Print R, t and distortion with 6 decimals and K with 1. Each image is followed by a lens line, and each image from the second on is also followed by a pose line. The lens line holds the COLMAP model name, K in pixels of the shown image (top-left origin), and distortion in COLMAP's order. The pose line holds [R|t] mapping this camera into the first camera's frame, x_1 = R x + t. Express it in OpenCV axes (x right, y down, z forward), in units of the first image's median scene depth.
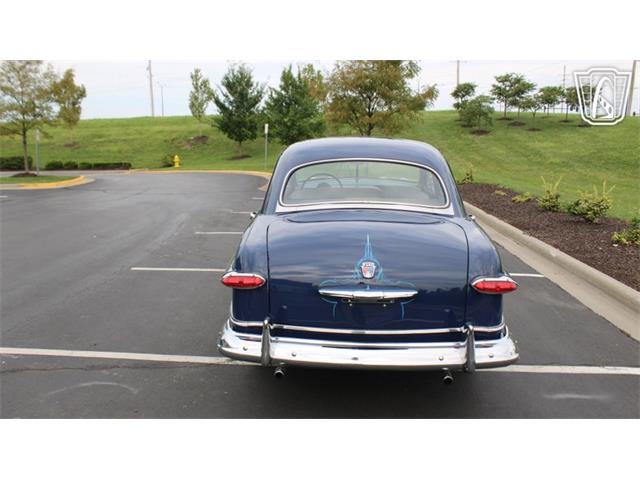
lens RADIAL K [[545.9, 0, 303.1], [0, 545.9, 251.1], [0, 0, 1]] dist [-0.168732, 0.140598]
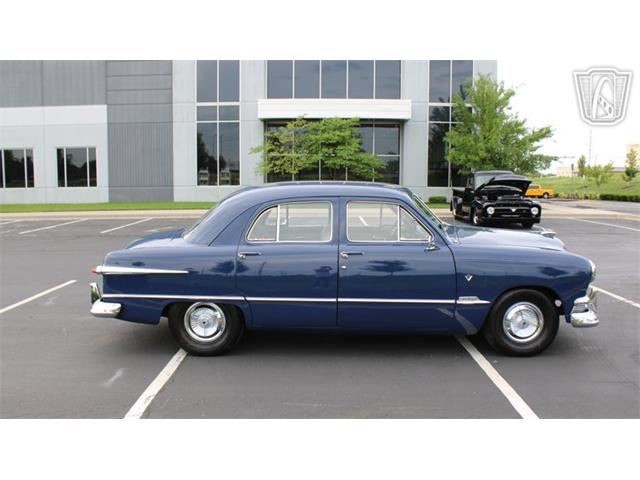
lens RADIAL K [[546.6, 0, 301.8], [0, 546.6, 248.6], [0, 0, 1]] dist [-0.177683, 0.160743]
pose [[0.050179, 0.136644, -0.989348, 0.193454], [-0.196839, 0.972520, 0.124337, -0.031923], [0.979151, 0.188504, 0.075697, 0.136643]]
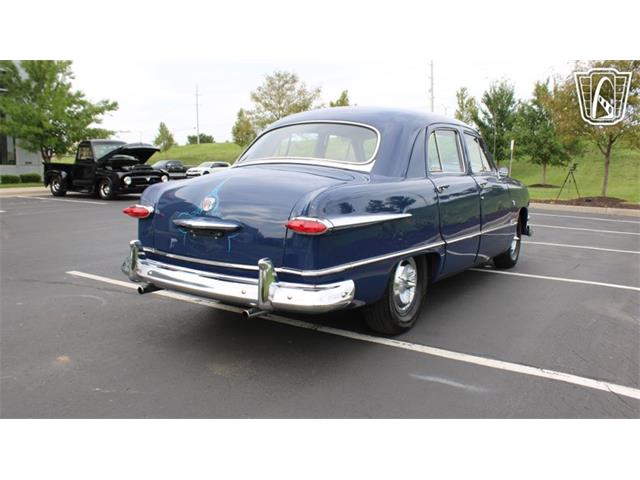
lens RADIAL K [[545.9, 0, 303.1], [0, 545.9, 251.1], [0, 0, 1]] dist [-0.168732, 0.140598]
pose [[0.862343, 0.091773, -0.497939, 0.076075], [-0.113629, 0.993429, -0.013691, 0.011203], [0.493410, 0.068386, 0.867104, 0.014050]]
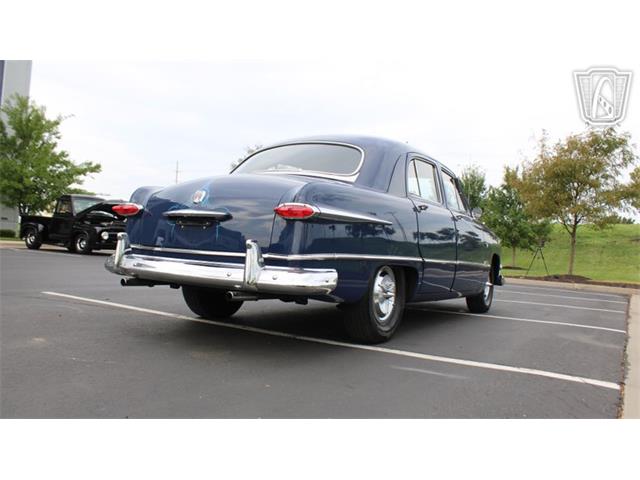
lens RADIAL K [[545.9, 0, 303.1], [0, 545.9, 251.1], [0, 0, 1]] dist [-0.168732, 0.140598]
pose [[0.883815, 0.058379, -0.464180, 0.076590], [-0.155094, 0.972638, -0.172976, 0.028236], [0.441381, 0.224870, 0.868687, 0.012879]]
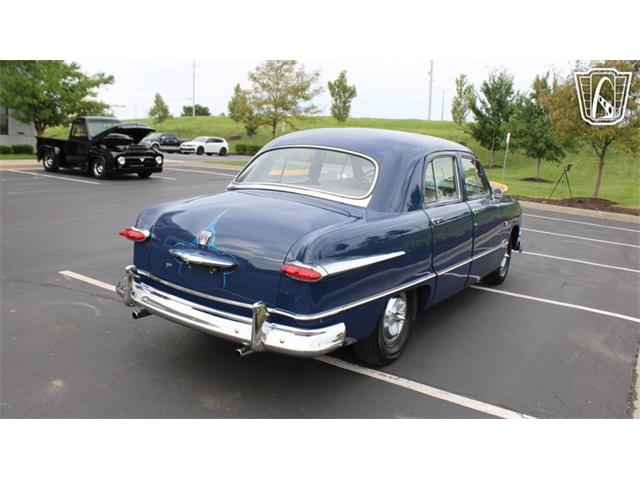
lens RADIAL K [[546.6, 0, 301.8], [0, 546.6, 248.6], [0, 0, 1]] dist [-0.177683, 0.160743]
pose [[0.864362, 0.151017, -0.479659, 0.074775], [-0.158070, 0.987087, 0.025930, -0.000341], [0.477381, 0.053407, 0.877072, 0.011601]]
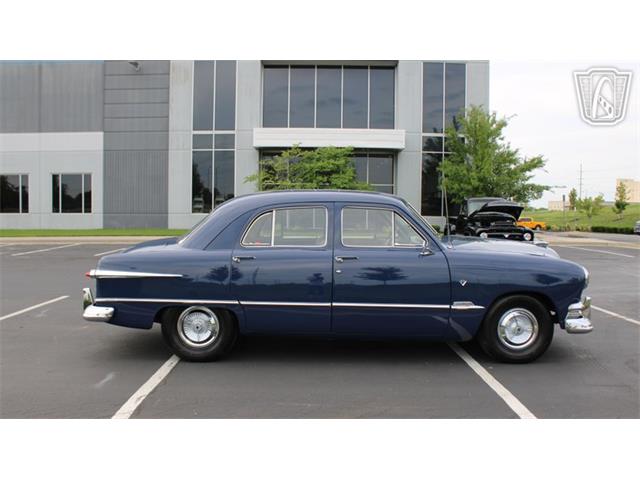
lens RADIAL K [[545.9, 0, 303.1], [0, 545.9, 251.1], [0, 0, 1]] dist [-0.168732, 0.140598]
pose [[0.063248, 0.081006, -0.994705, 0.194502], [-0.205861, 0.976324, 0.066420, -0.023987], [0.976535, 0.200570, 0.078427, 0.137920]]
